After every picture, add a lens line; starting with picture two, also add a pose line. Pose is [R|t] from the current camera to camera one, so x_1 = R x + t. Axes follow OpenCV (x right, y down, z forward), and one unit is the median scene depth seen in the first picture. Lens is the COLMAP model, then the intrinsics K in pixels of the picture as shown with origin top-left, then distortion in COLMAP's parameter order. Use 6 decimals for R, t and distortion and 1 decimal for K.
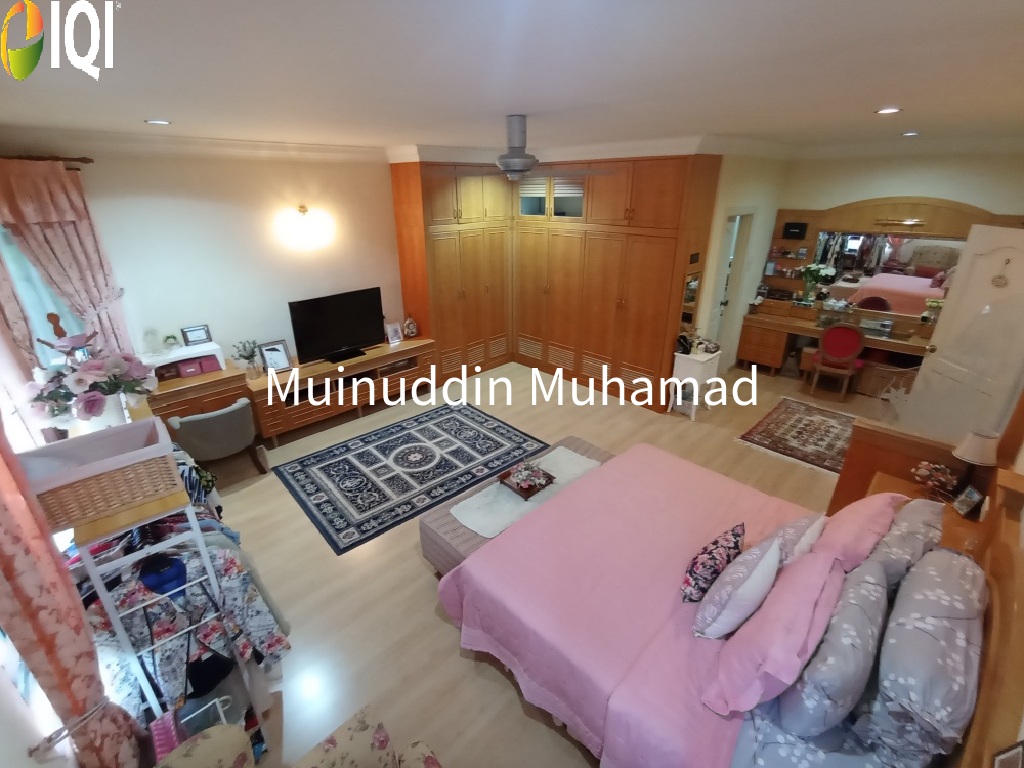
lens RADIAL K [[465.1, 0, 500.3], [0, 465.1, 377.5], [0, 0, 1]] dist [-0.050976, 0.000046]
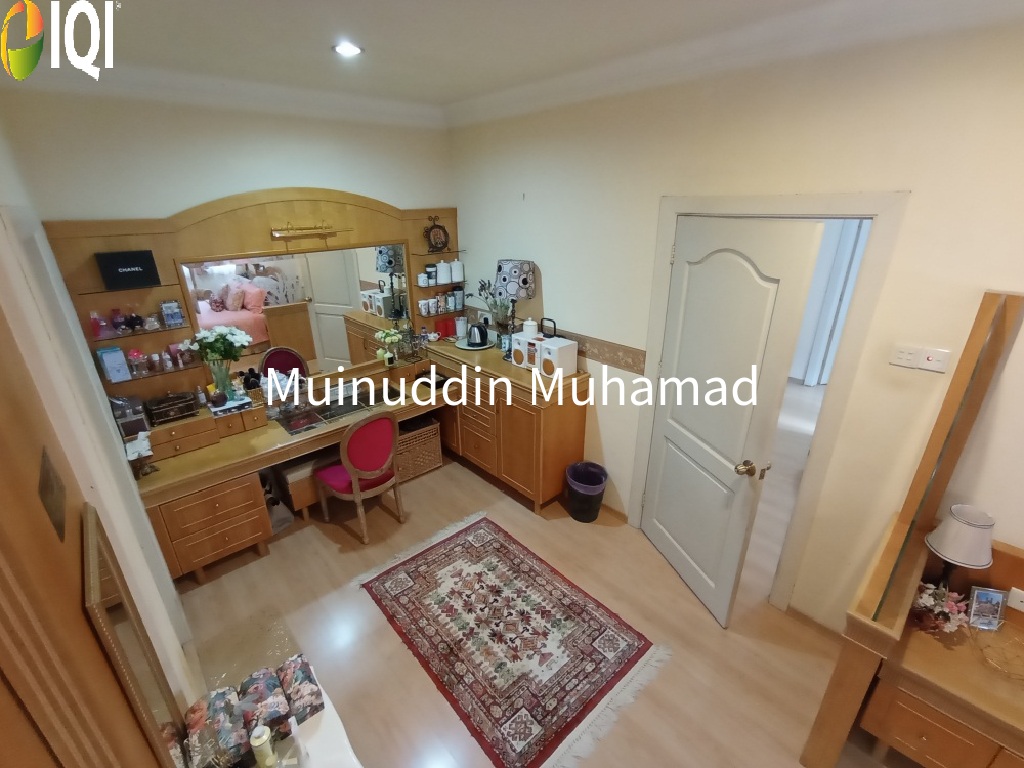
lens RADIAL K [[458.0, 0, 497.2], [0, 458.0, 384.9], [0, 0, 1]] dist [-0.014115, 0.000093]
pose [[0.036730, -0.364034, 0.930661, 0.288377], [0.395636, 0.860493, 0.320973, -0.291144], [-0.917673, 0.356413, 0.175630, 0.819506]]
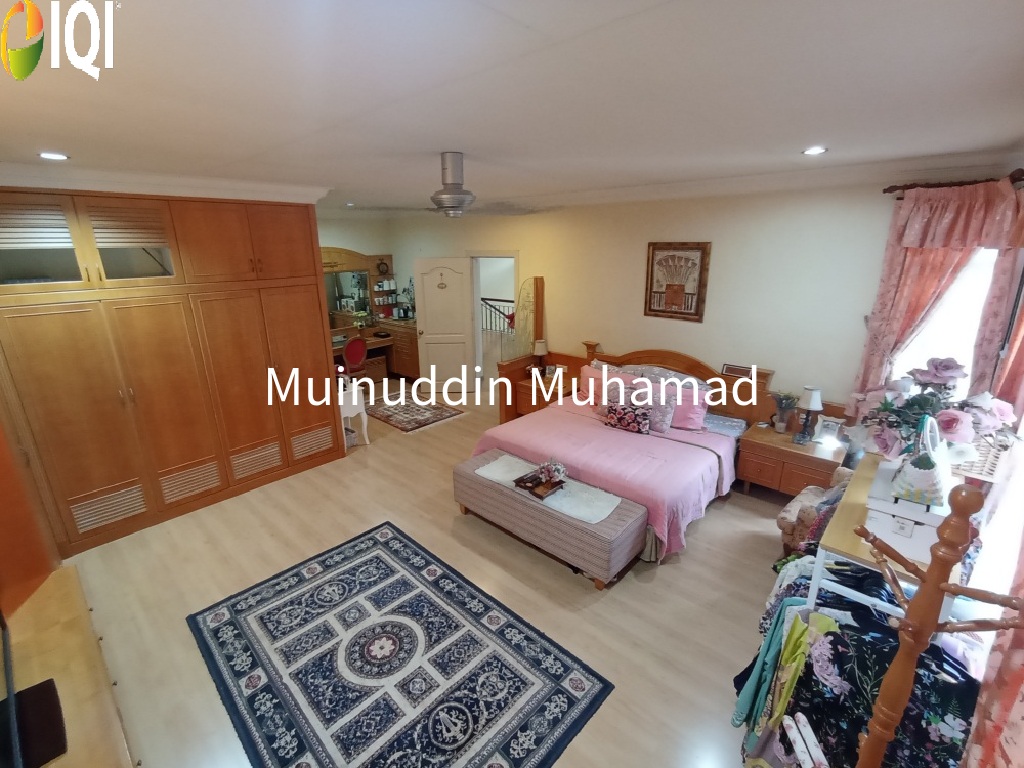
lens RADIAL K [[458.0, 0, 497.2], [0, 458.0, 384.9], [0, 0, 1]] dist [-0.014115, 0.000093]
pose [[-0.063809, -0.280189, 0.957822, -0.640157], [0.390681, 0.876162, 0.282328, -0.232907], [-0.918312, 0.392218, 0.053558, 0.655823]]
